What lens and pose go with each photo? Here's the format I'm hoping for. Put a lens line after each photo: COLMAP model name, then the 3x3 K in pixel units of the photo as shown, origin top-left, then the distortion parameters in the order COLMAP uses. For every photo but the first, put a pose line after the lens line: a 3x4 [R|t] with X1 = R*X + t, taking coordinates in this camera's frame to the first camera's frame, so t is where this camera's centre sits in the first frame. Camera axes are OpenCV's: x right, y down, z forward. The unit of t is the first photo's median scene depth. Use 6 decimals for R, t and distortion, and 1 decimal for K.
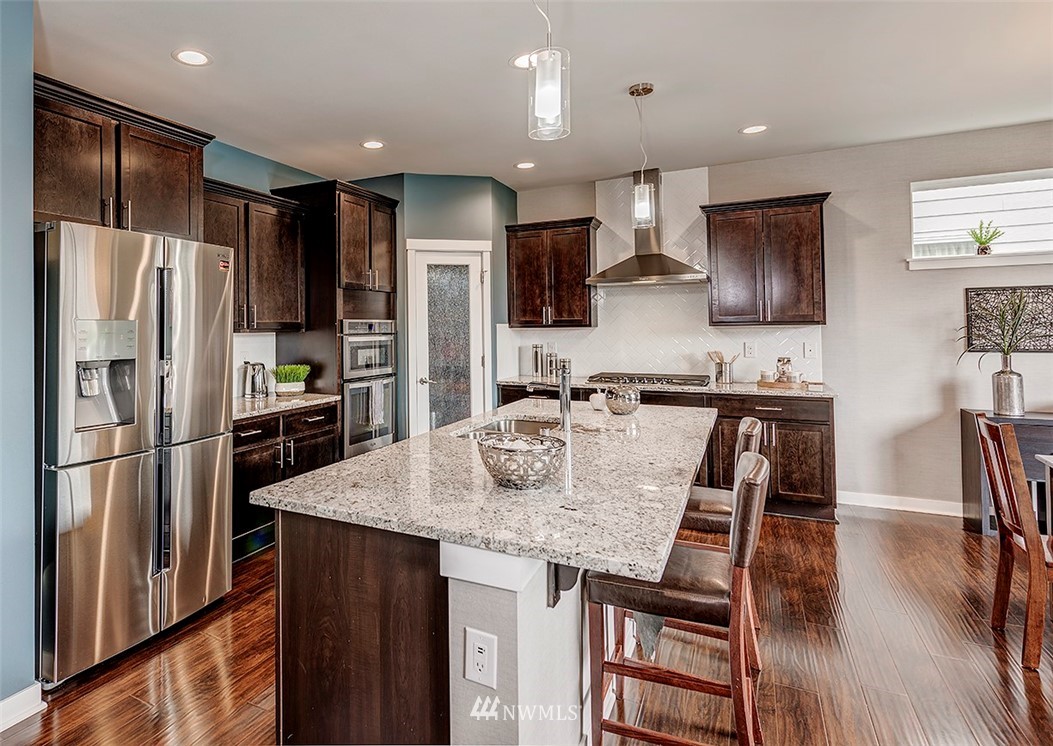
lens RADIAL K [[605.0, 0, 402.4], [0, 605.0, 312.1], [0, 0, 1]] dist [-0.001576, -0.000537]
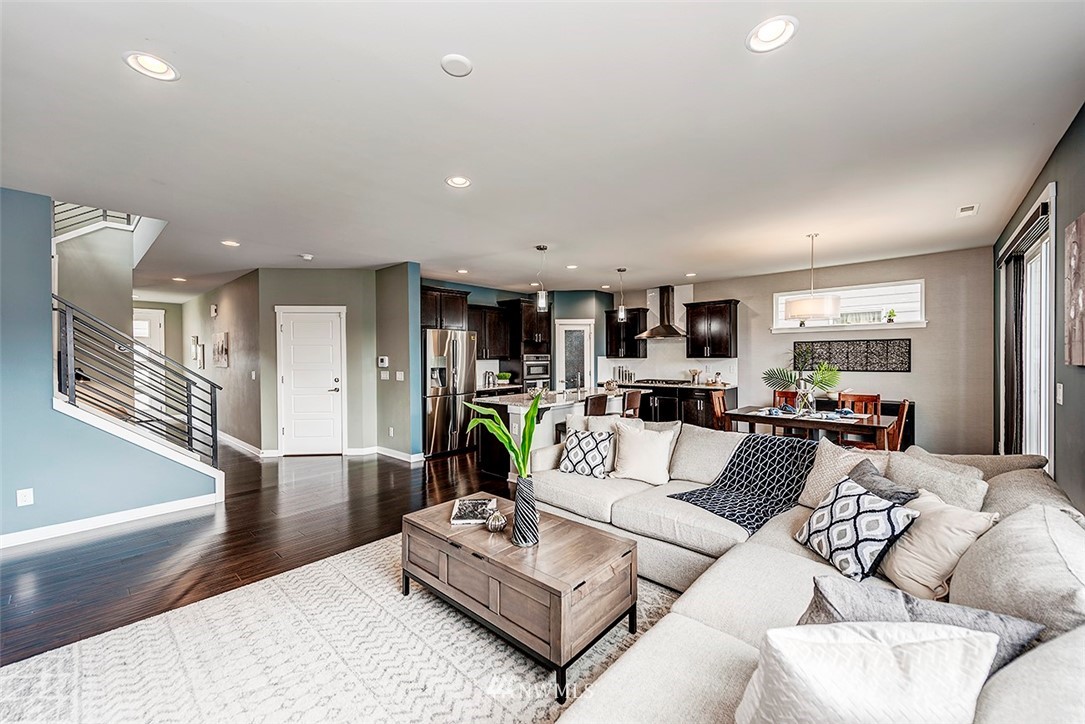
lens RADIAL K [[433.9, 0, 530.4], [0, 433.9, 360.4], [0, 0, 1]] dist [-0.000481, -0.000117]
pose [[0.976054, 0.006057, -0.217442, 0.308867], [0.002065, 0.999309, 0.037102, -0.030463], [0.217517, -0.036663, 0.975368, -0.714444]]
